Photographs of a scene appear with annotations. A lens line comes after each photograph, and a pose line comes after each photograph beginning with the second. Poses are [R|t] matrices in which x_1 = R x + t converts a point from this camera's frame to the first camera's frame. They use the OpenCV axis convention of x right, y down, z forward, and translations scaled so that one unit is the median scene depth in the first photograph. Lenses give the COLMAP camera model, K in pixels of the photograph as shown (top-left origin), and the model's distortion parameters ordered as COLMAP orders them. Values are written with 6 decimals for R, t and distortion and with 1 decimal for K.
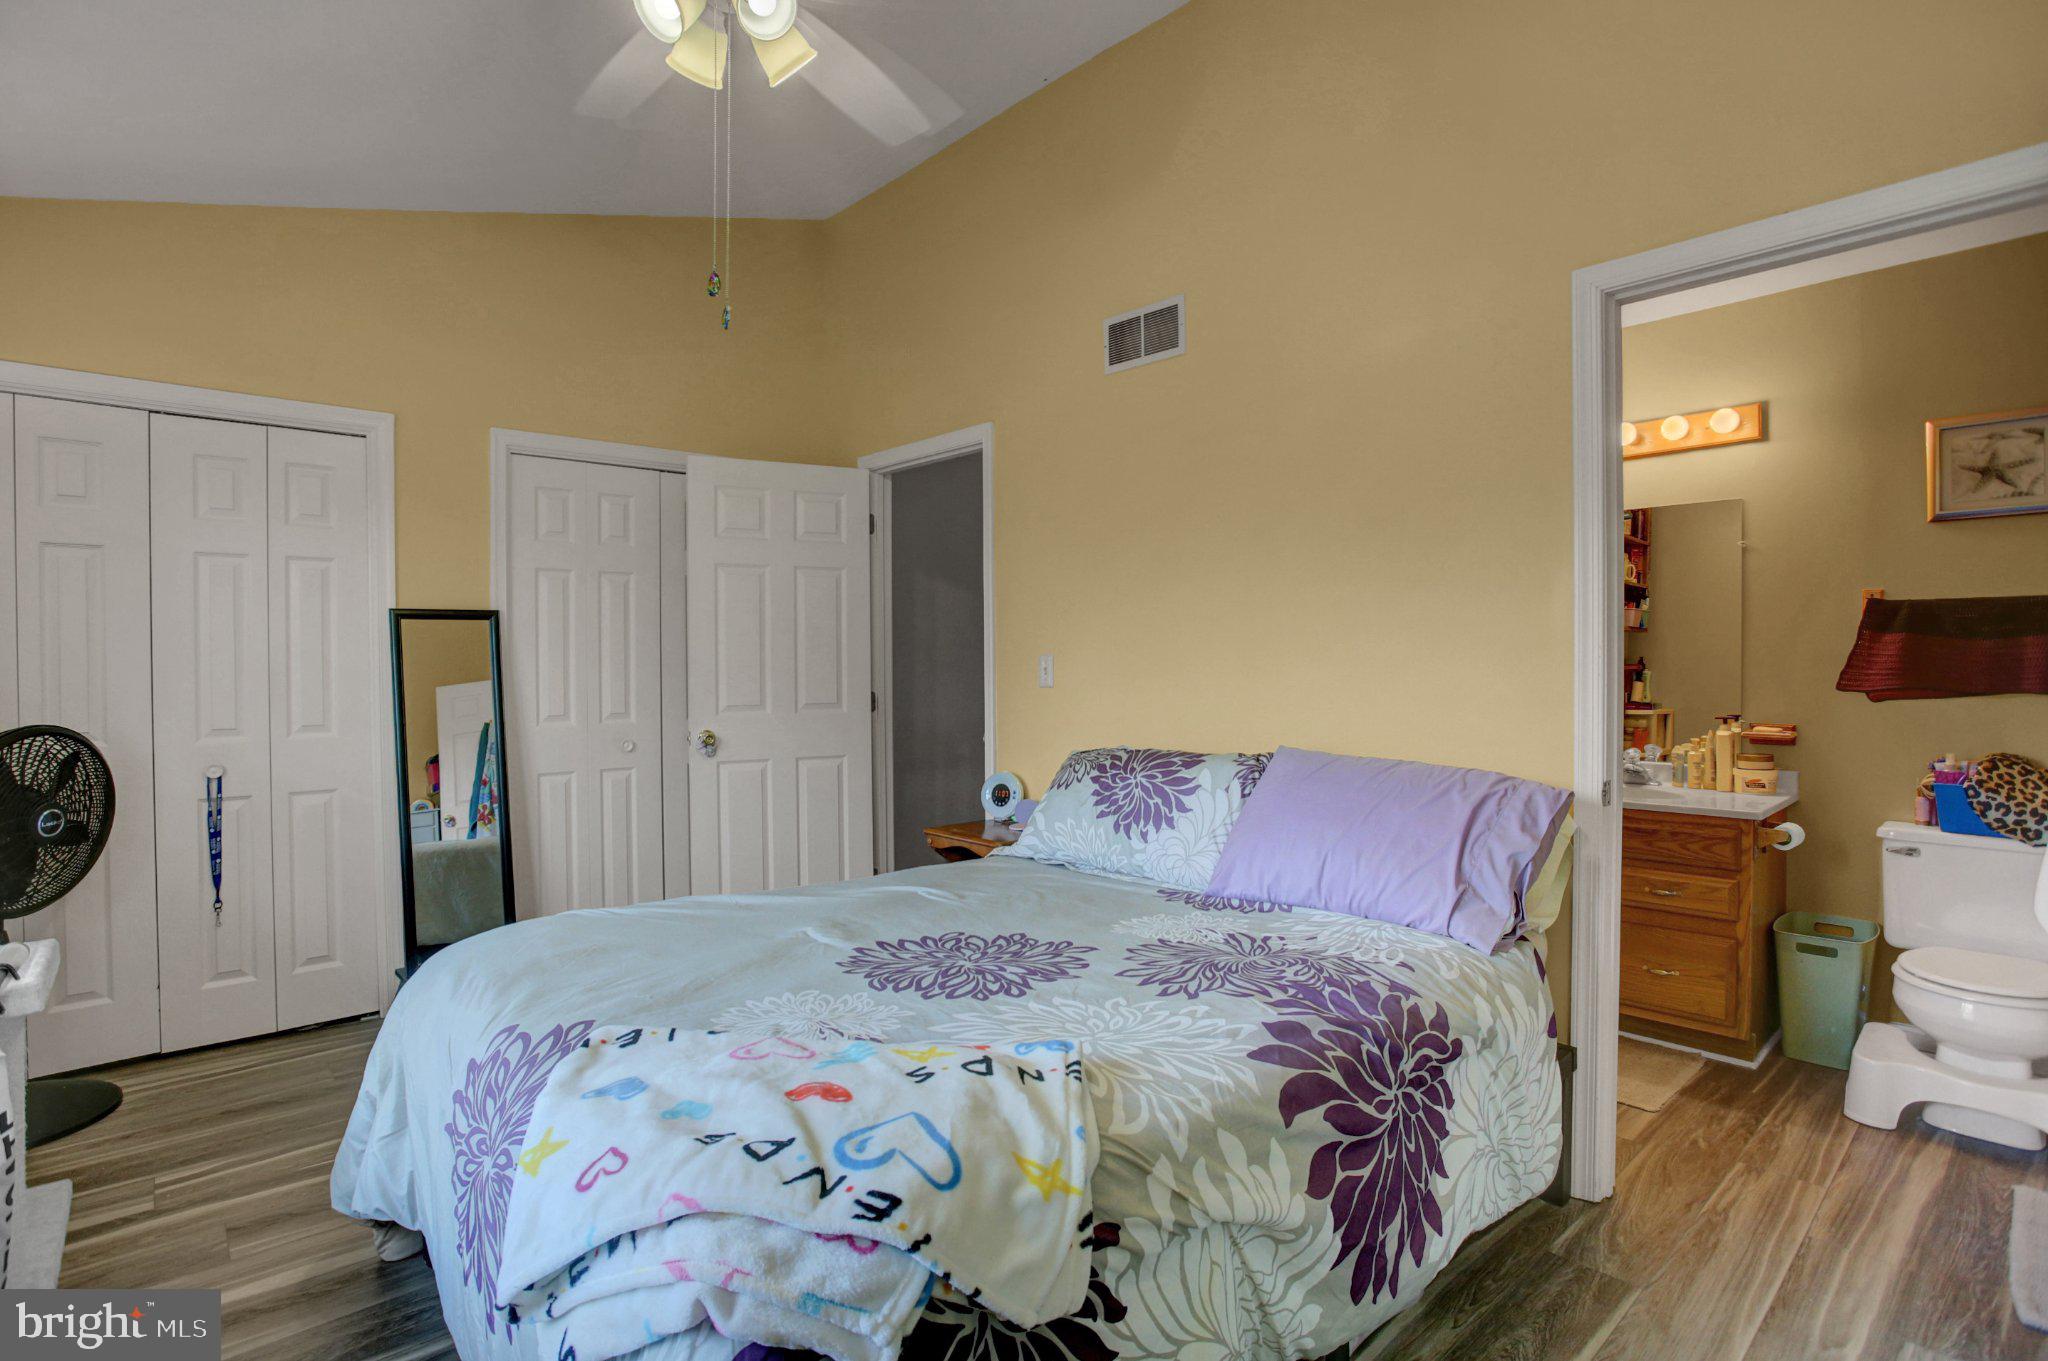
lens RADIAL K [[995.2, 0, 989.6], [0, 995.2, 679.9], [0, 0, 1]] dist [-0.032945, 0.006855]
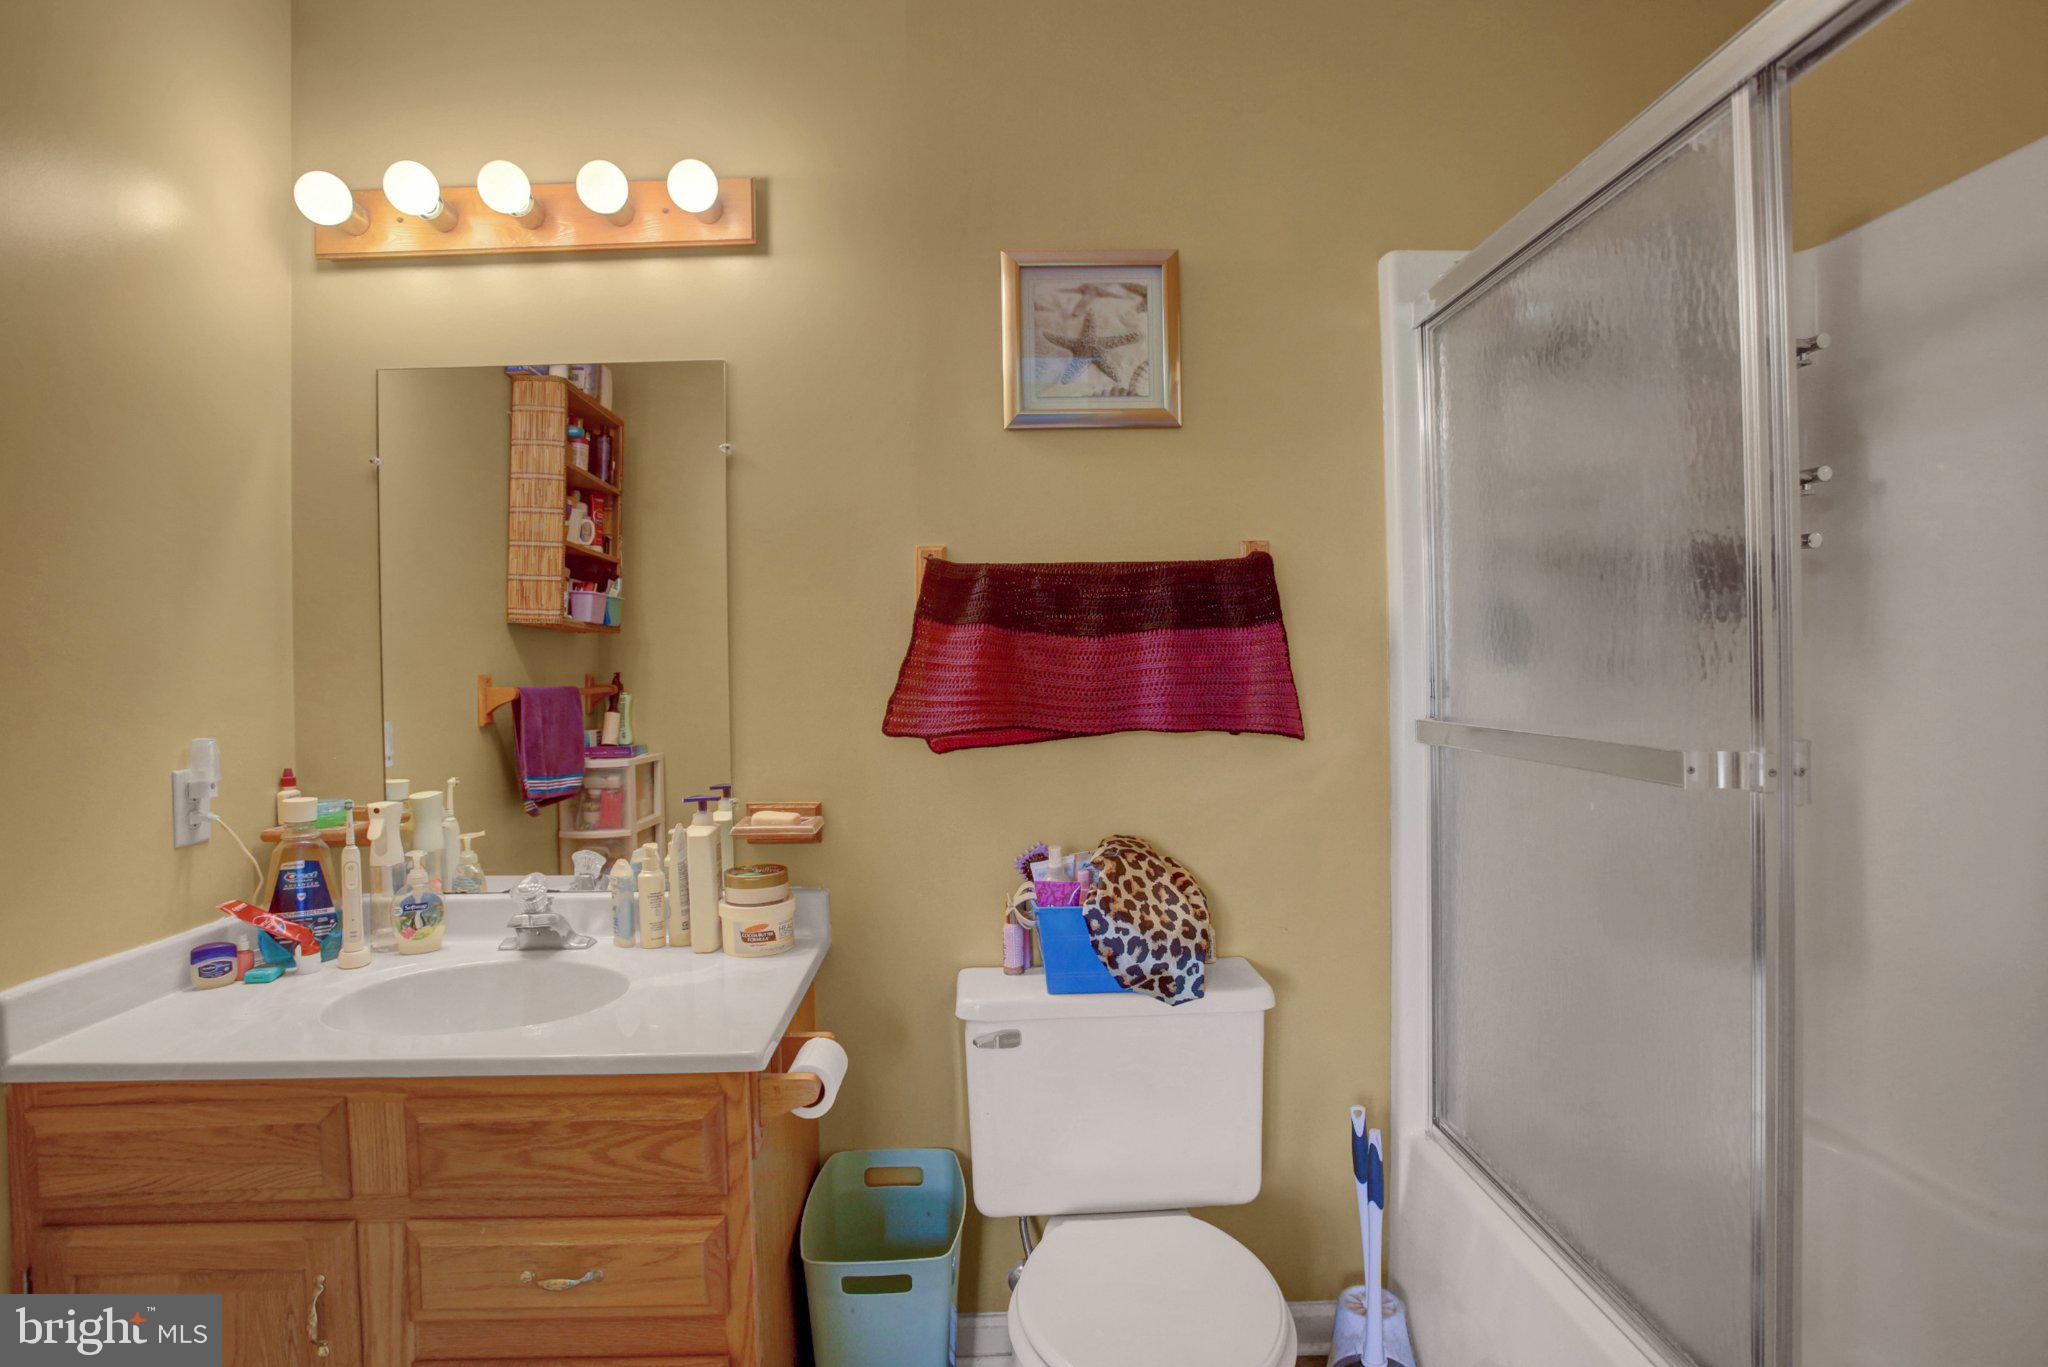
lens RADIAL K [[995.2, 0, 1025.3], [0, 995.2, 674.0], [0, 0, 1]] dist [-0.032945, 0.006855]
pose [[0.618288, -0.009282, 0.785897, 0.530512], [0.027199, 0.999584, -0.009593, -0.015393], [-0.785481, 0.027307, 0.618283, 0.649376]]
